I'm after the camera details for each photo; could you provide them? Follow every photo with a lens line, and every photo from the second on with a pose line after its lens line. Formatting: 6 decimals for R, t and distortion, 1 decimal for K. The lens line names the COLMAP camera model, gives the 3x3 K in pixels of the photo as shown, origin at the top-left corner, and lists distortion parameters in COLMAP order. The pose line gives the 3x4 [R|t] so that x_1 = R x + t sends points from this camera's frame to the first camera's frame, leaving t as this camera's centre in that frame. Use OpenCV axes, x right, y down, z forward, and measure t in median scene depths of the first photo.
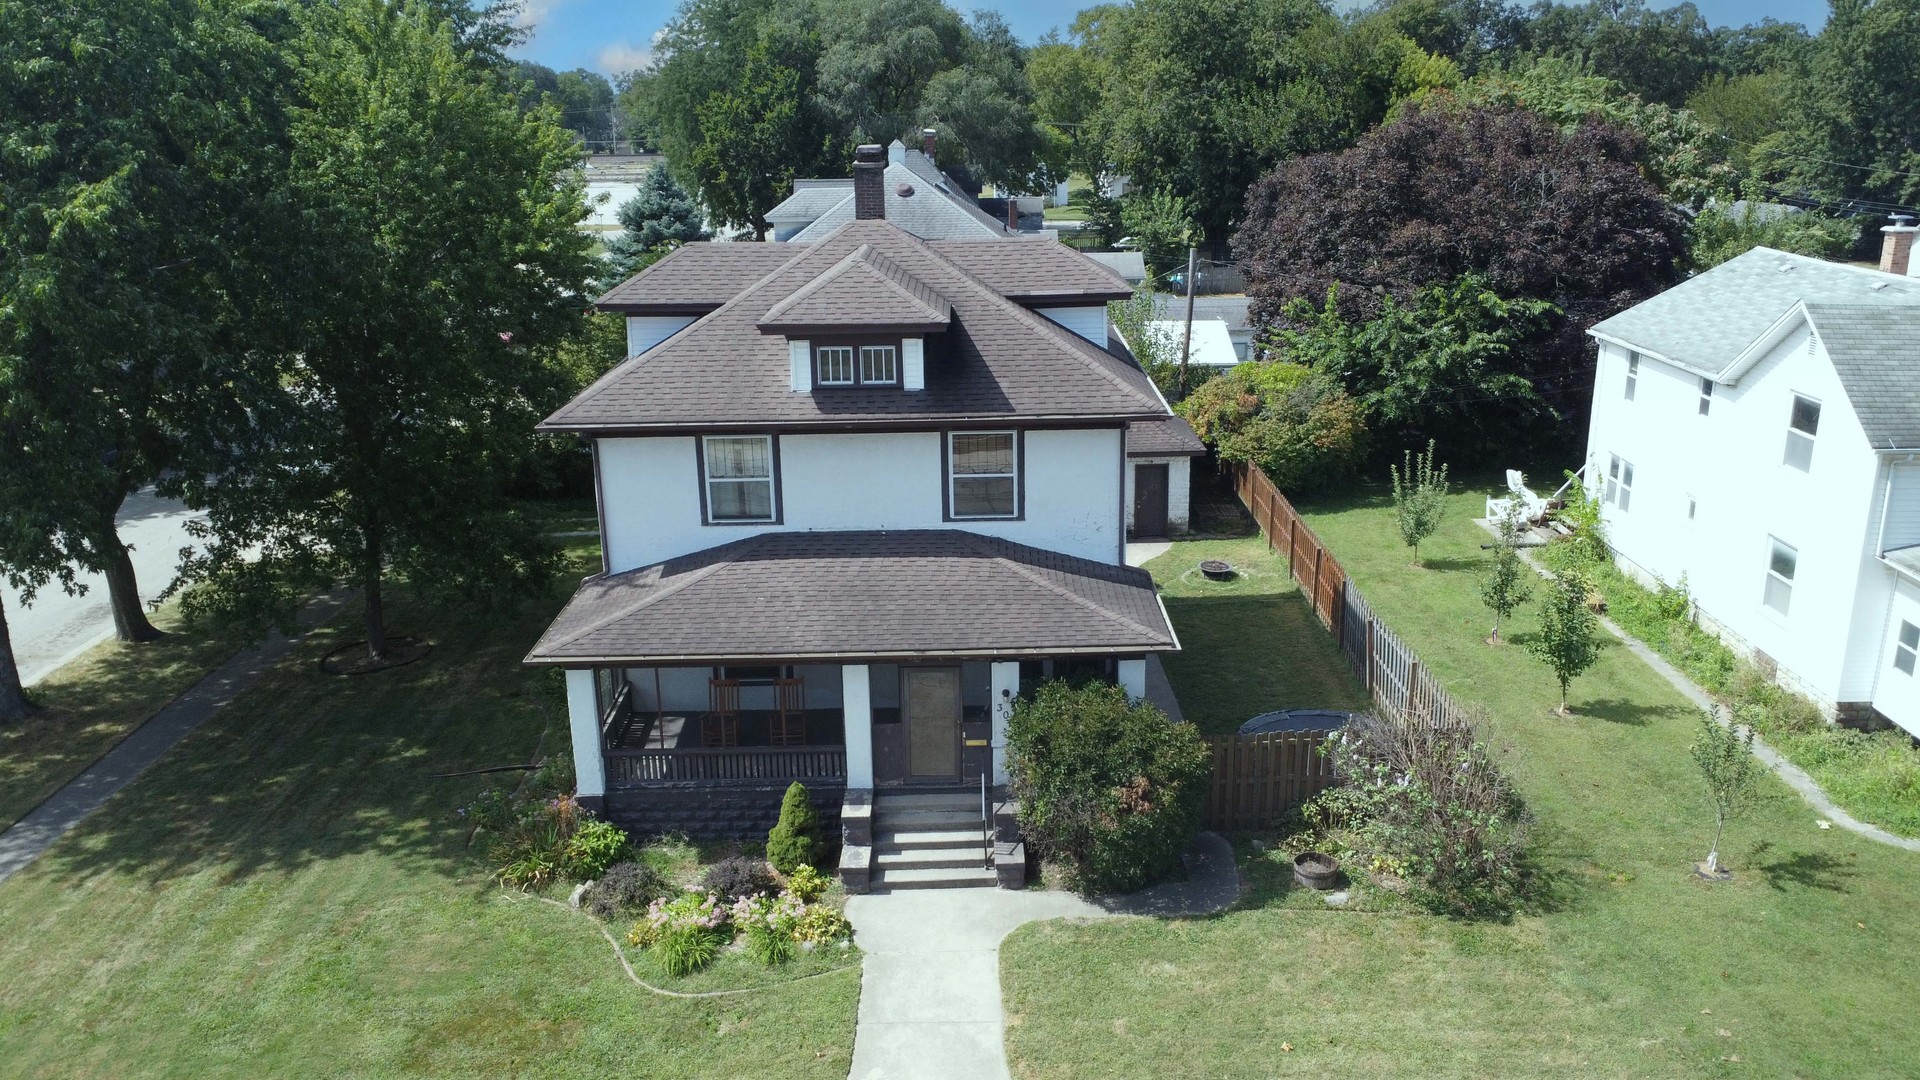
lens RADIAL K [[1442.4, 0, 960.0], [0, 1442.4, 540.0], [0, 0, 1]] dist [0.000920, 0.005918]
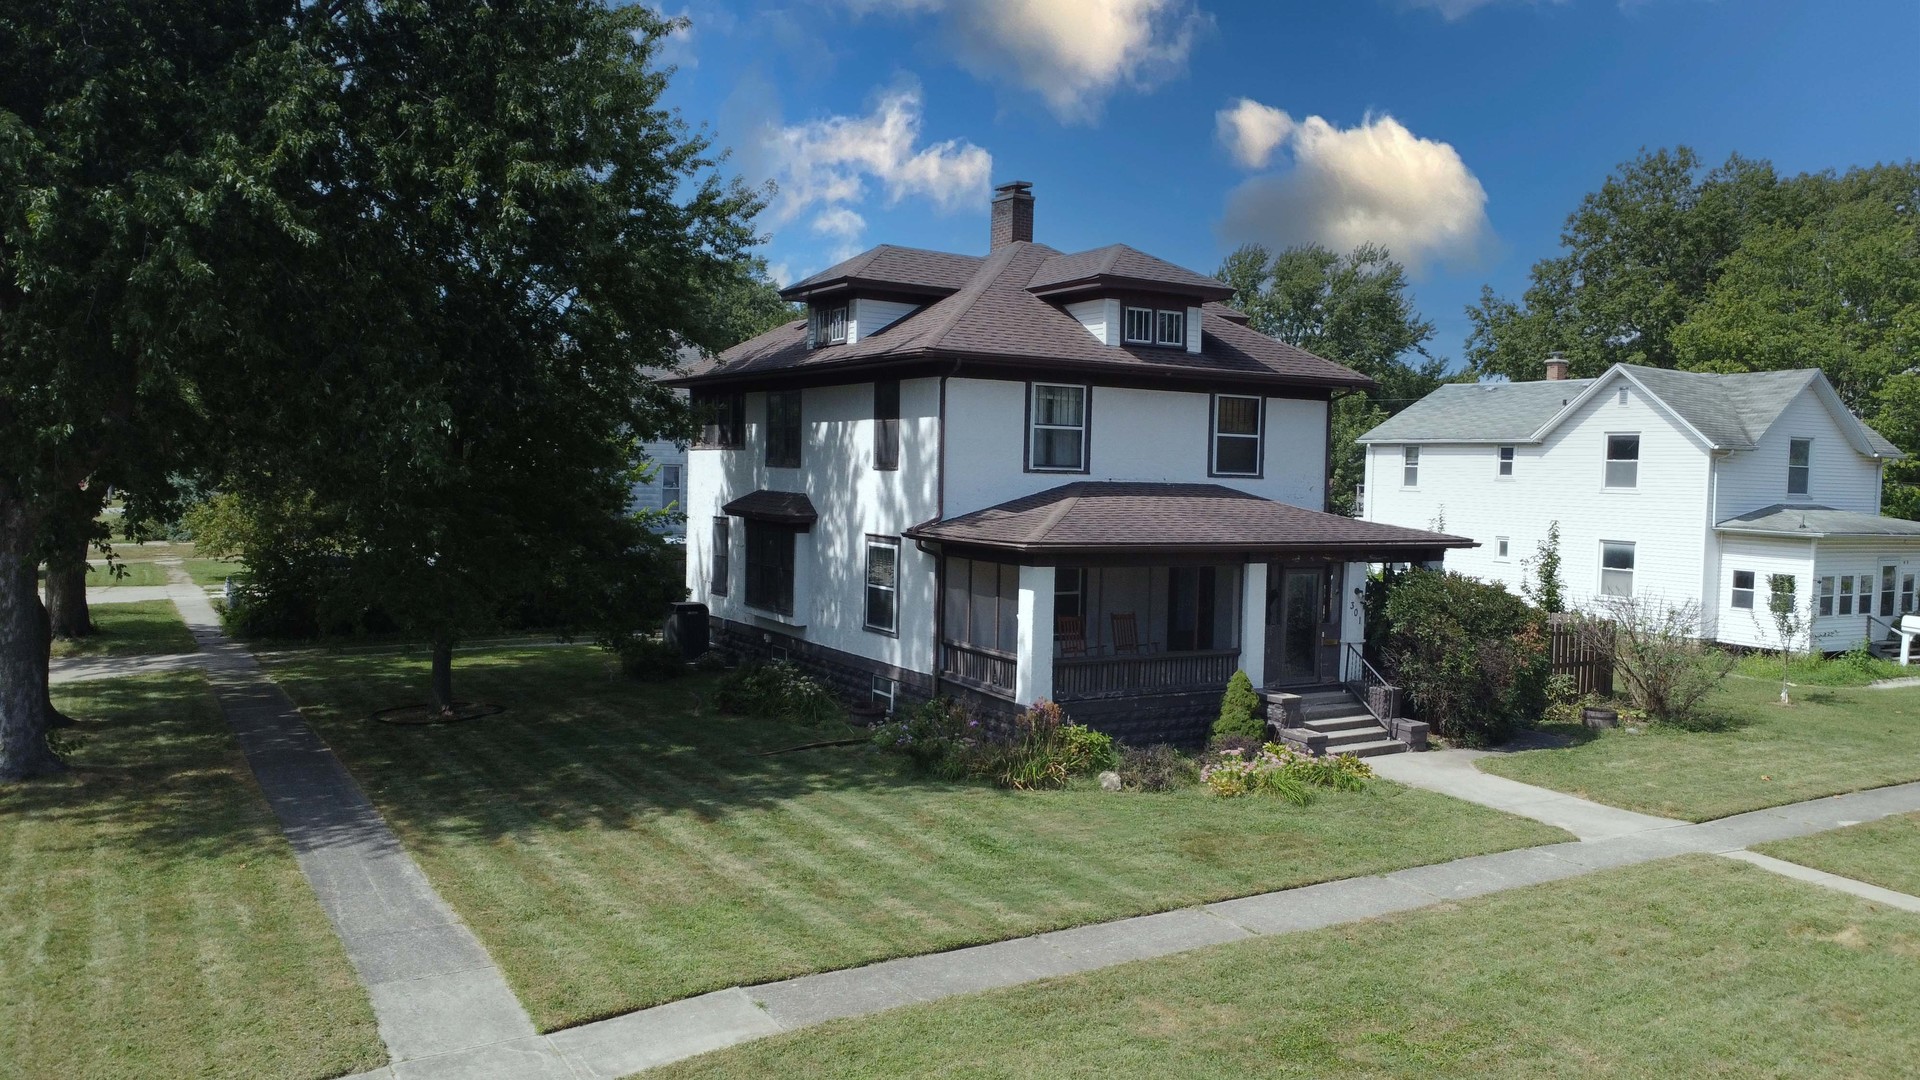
lens RADIAL K [[1442.4, 0, 960.0], [0, 1442.4, 540.0], [0, 0, 1]] dist [0.000920, 0.005918]
pose [[0.862890, 0.013998, 0.505198, -0.756108], [0.109936, 0.970481, -0.214663, 0.258139], [-0.493291, 0.240770, 0.835879, 0.191613]]
